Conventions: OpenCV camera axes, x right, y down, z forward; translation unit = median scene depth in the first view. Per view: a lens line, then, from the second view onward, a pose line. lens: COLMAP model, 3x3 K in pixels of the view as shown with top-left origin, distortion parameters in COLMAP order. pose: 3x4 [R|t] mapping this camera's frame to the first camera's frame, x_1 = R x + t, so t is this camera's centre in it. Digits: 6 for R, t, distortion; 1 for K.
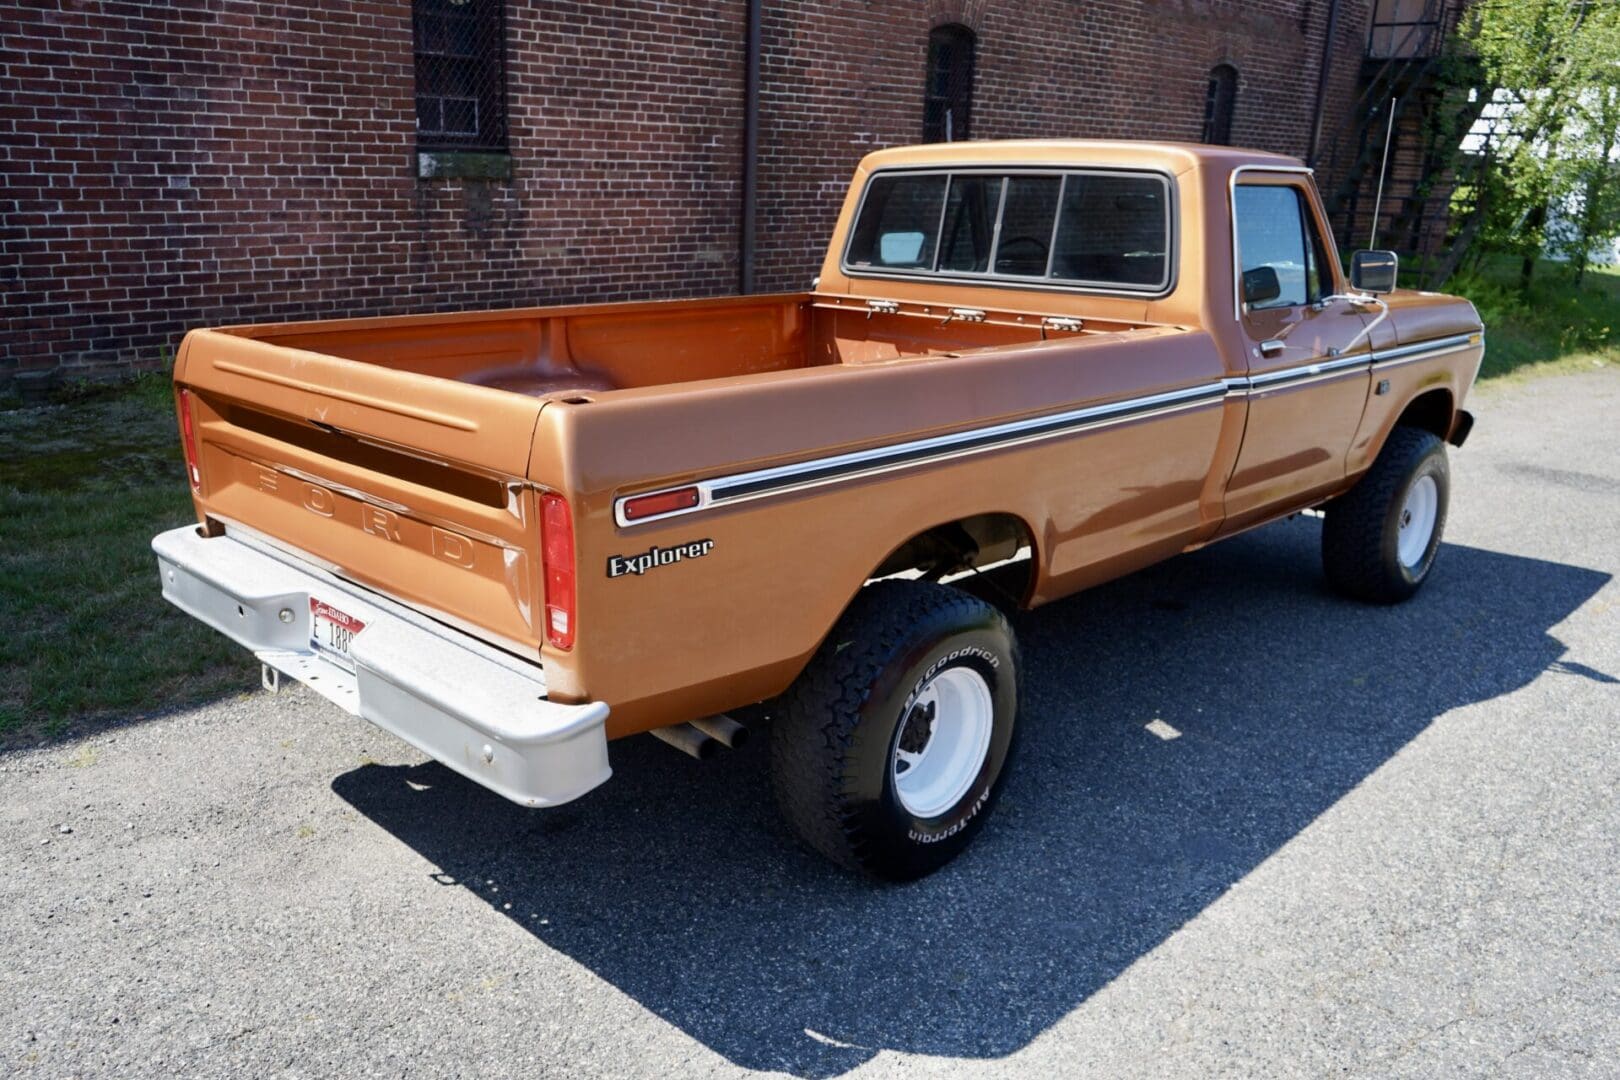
lens RADIAL K [[1285.9, 0, 809.5], [0, 1285.9, 546.3], [0, 0, 1]] dist [-0.024725, 0.021286]
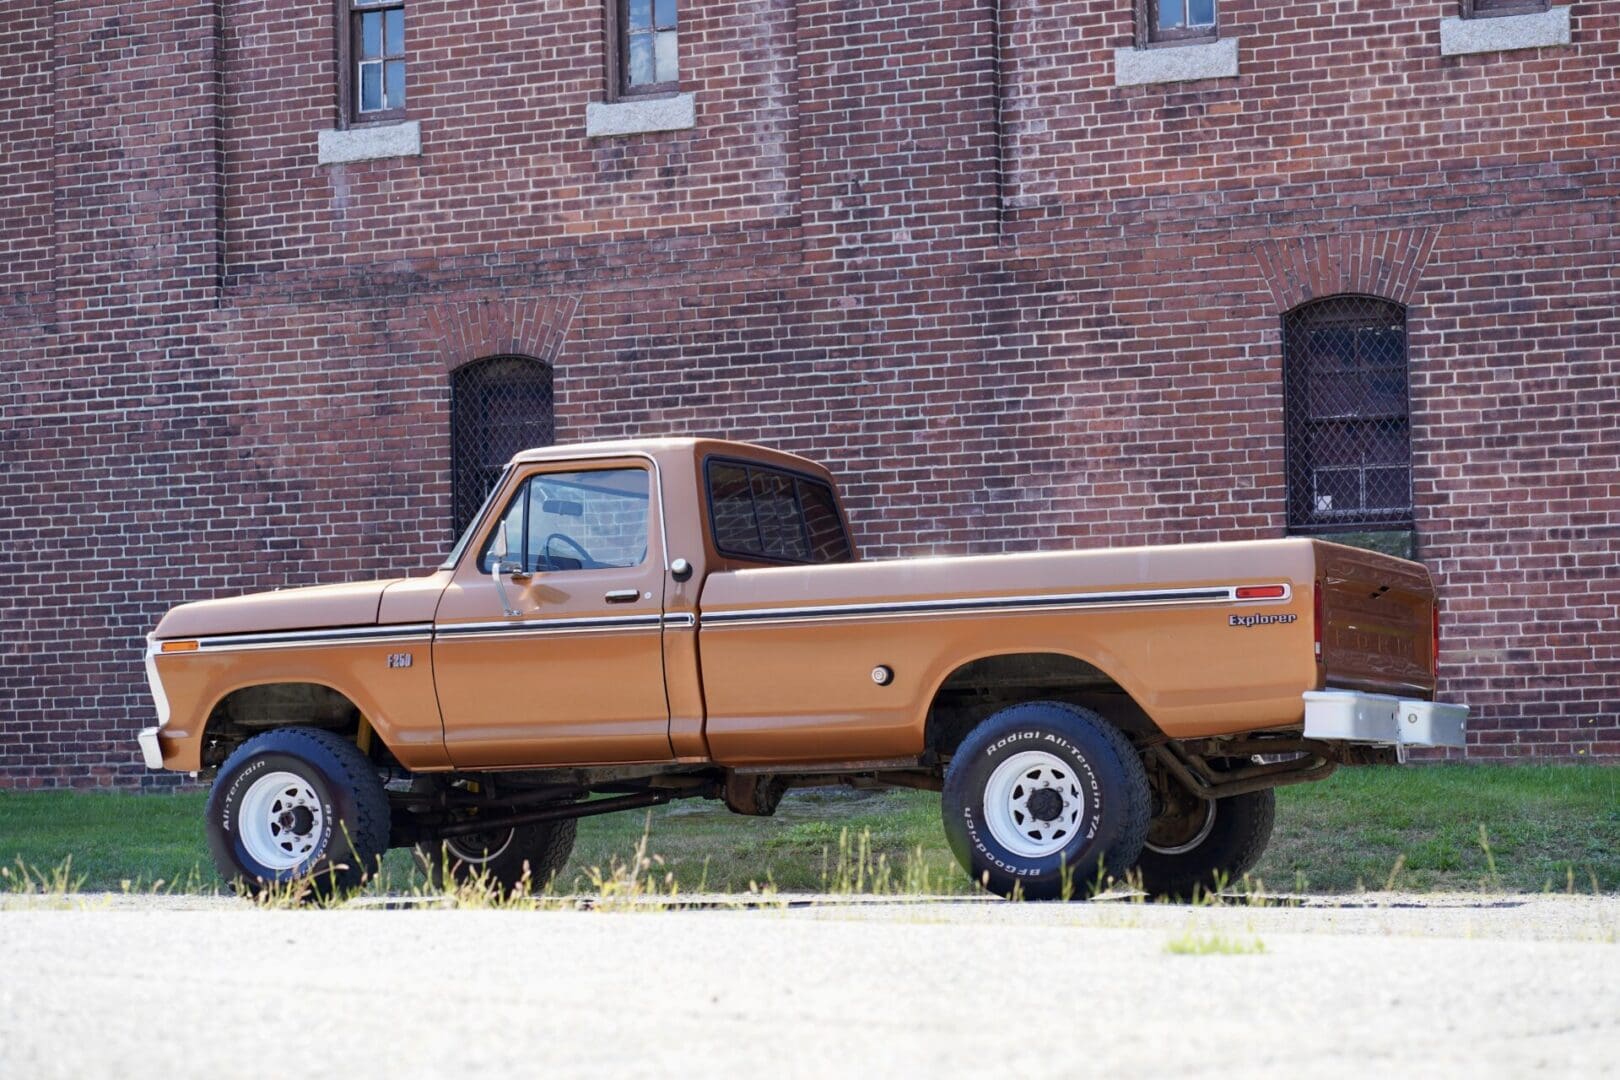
lens RADIAL K [[3819.7, 0, 808.4], [0, 3819.7, 547.0], [0, 0, 1]] dist [0.117283, -2.668432]
pose [[0.351306, -0.100490, -0.930852, 1.716259], [-0.245584, 0.949521, -0.195190, 0.229386], [0.903478, 0.297174, 0.308894, -0.016407]]
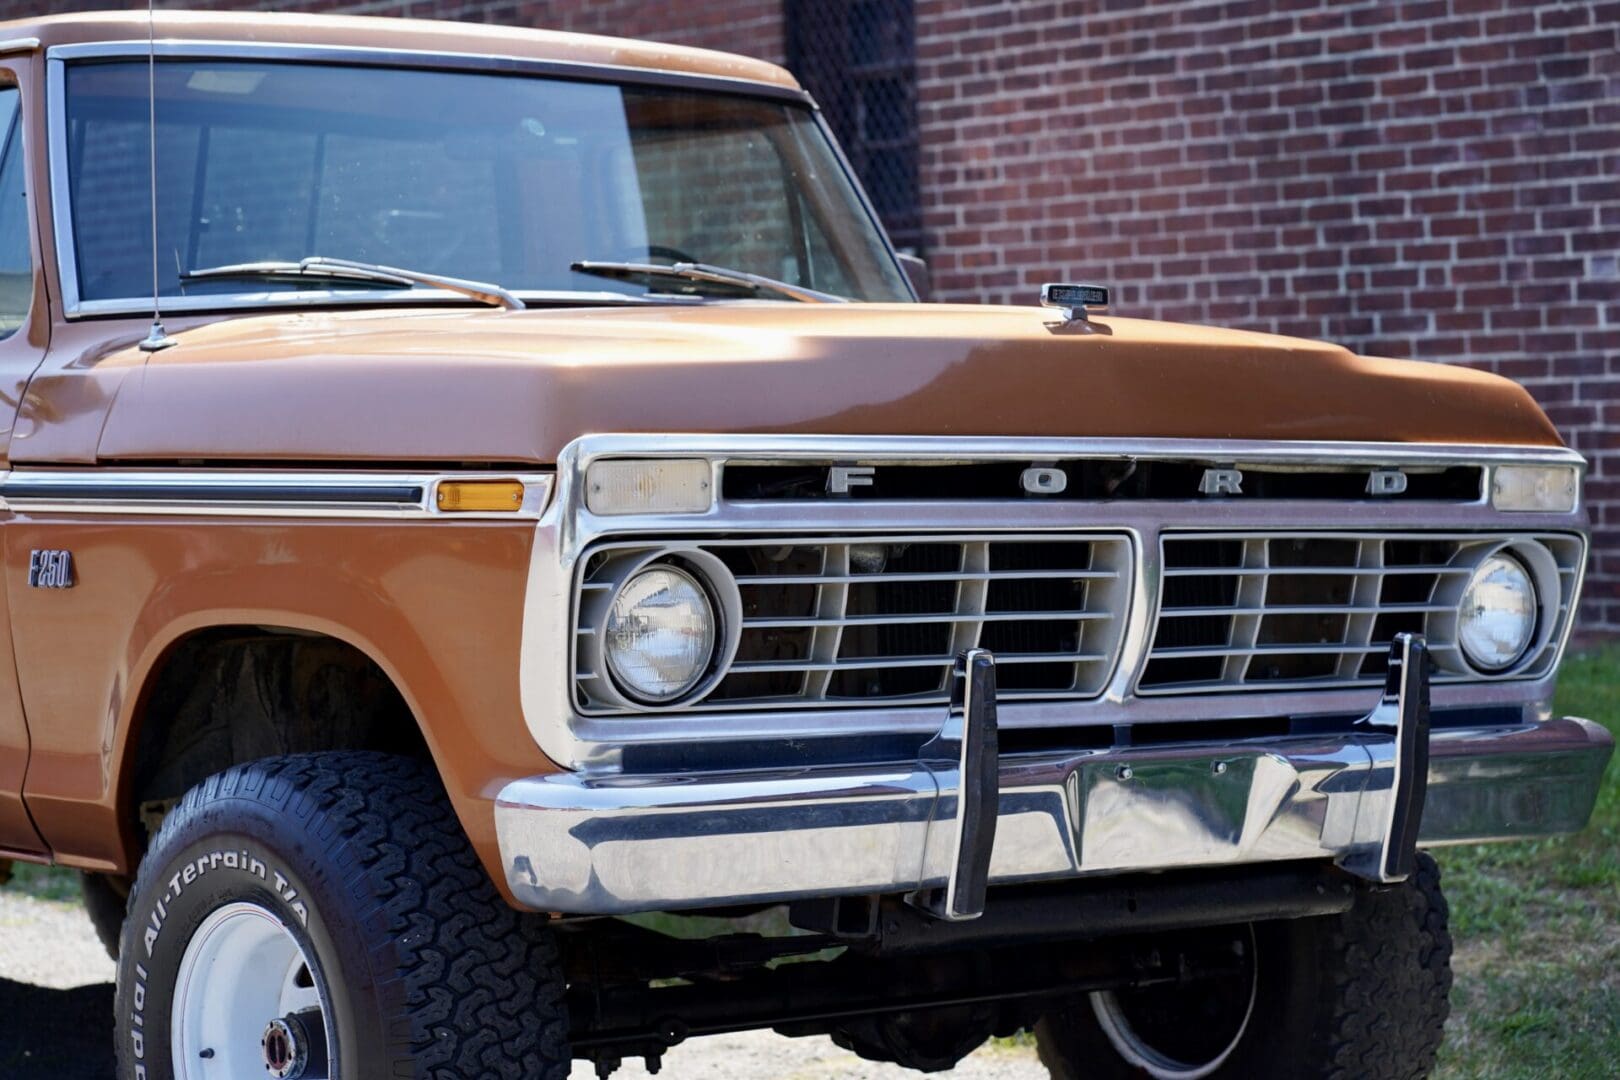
lens RADIAL K [[4146.0, 0, 811.7], [0, 4146.0, 545.3], [0, 0, 1]] dist [0.088147, -1.626605]
pose [[-0.094329, 0.000173, -0.995541, 0.896065], [-0.266463, 0.963510, 0.025415, -0.119463], [0.959218, 0.267672, -0.090841, 0.730492]]
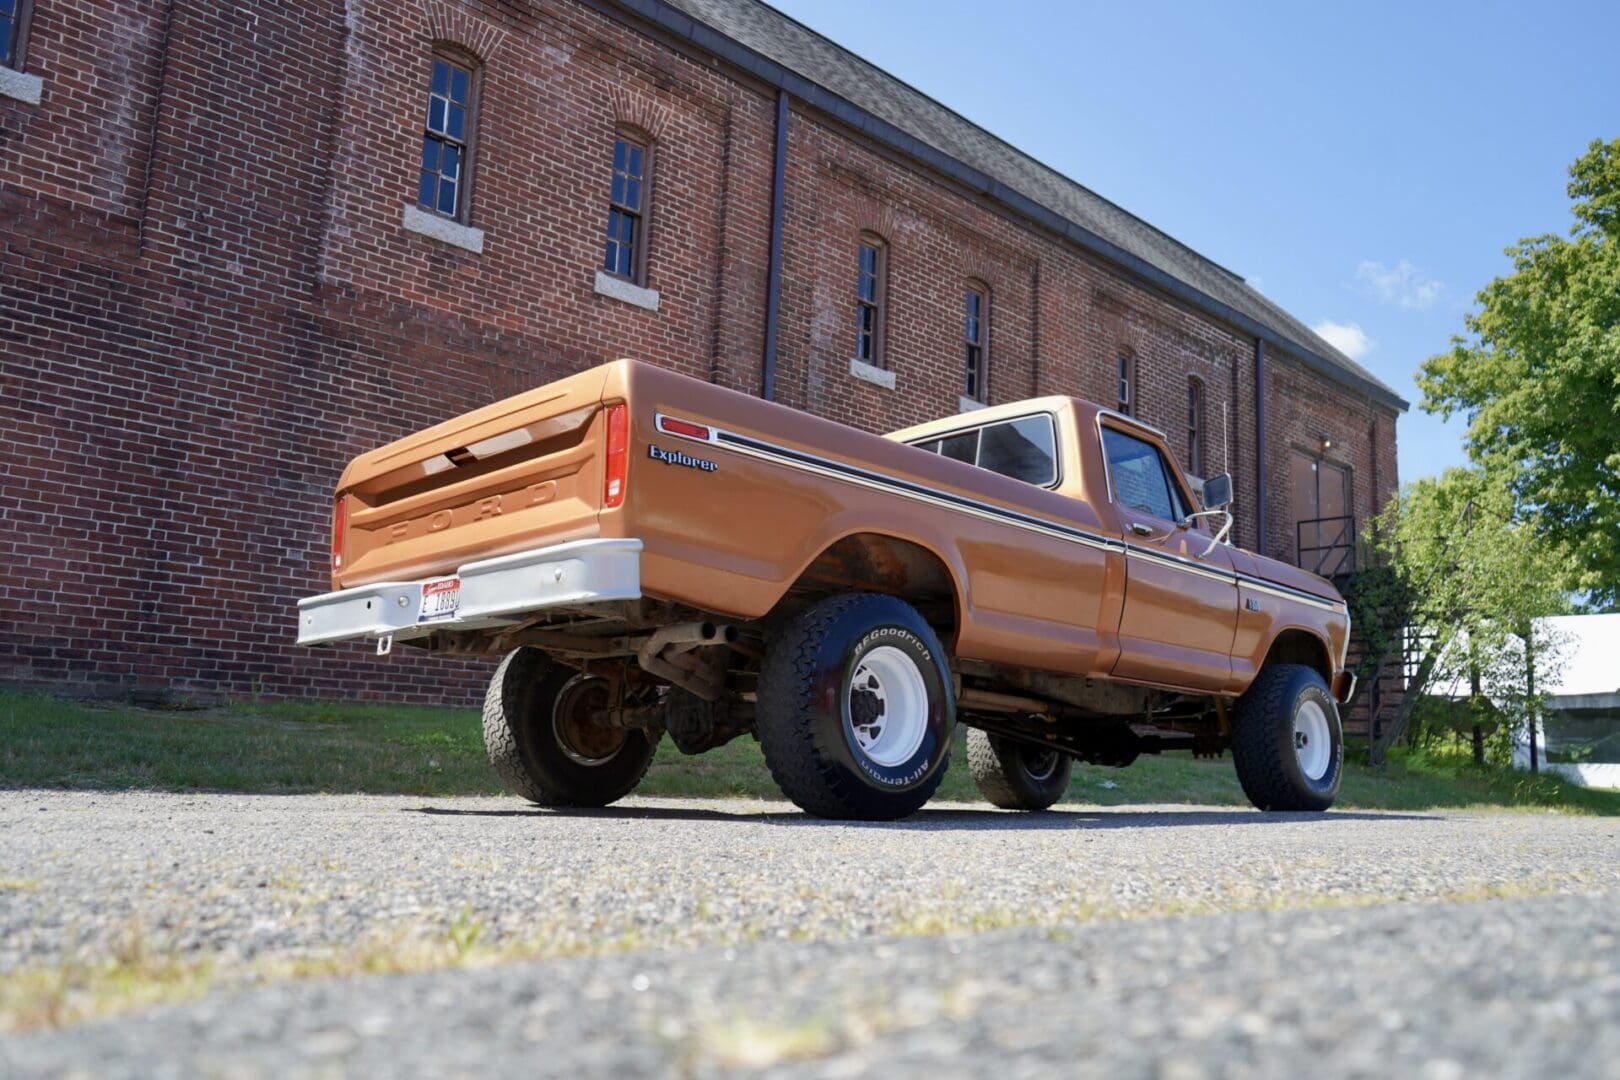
lens RADIAL K [[1285.9, 0, 809.5], [0, 1285.9, 546.3], [0, 0, 1]] dist [-0.024725, 0.021286]
pose [[0.999951, -0.003606, -0.009209, 0.013562], [-0.000934, 0.892591, -0.450866, 0.220648], [0.009846, 0.450853, 0.892544, -0.087520]]
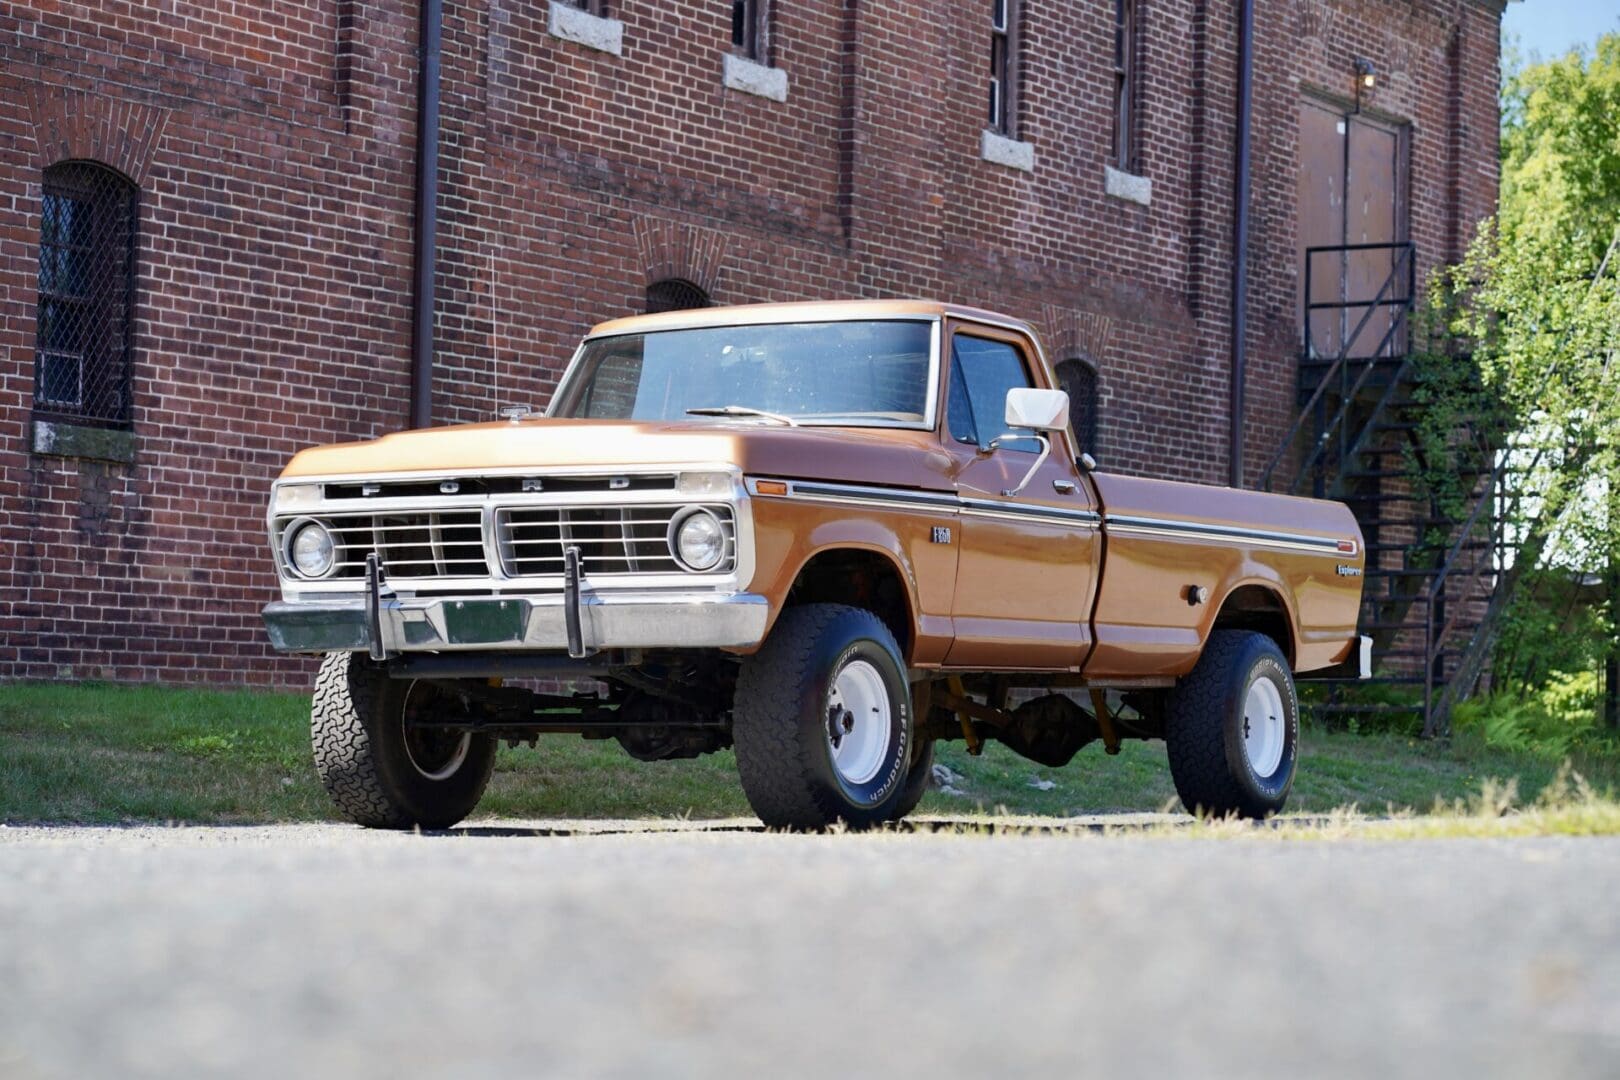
lens RADIAL K [[3805.1, 0, 813.2], [0, 3805.1, 537.2], [0, 0, 1]] dist [0.120488, -2.714099]
pose [[0.970473, -0.008435, 0.241061, -0.369819], [0.089784, 0.940207, -0.328556, 0.455030], [-0.223876, 0.340498, 0.913204, -0.938404]]
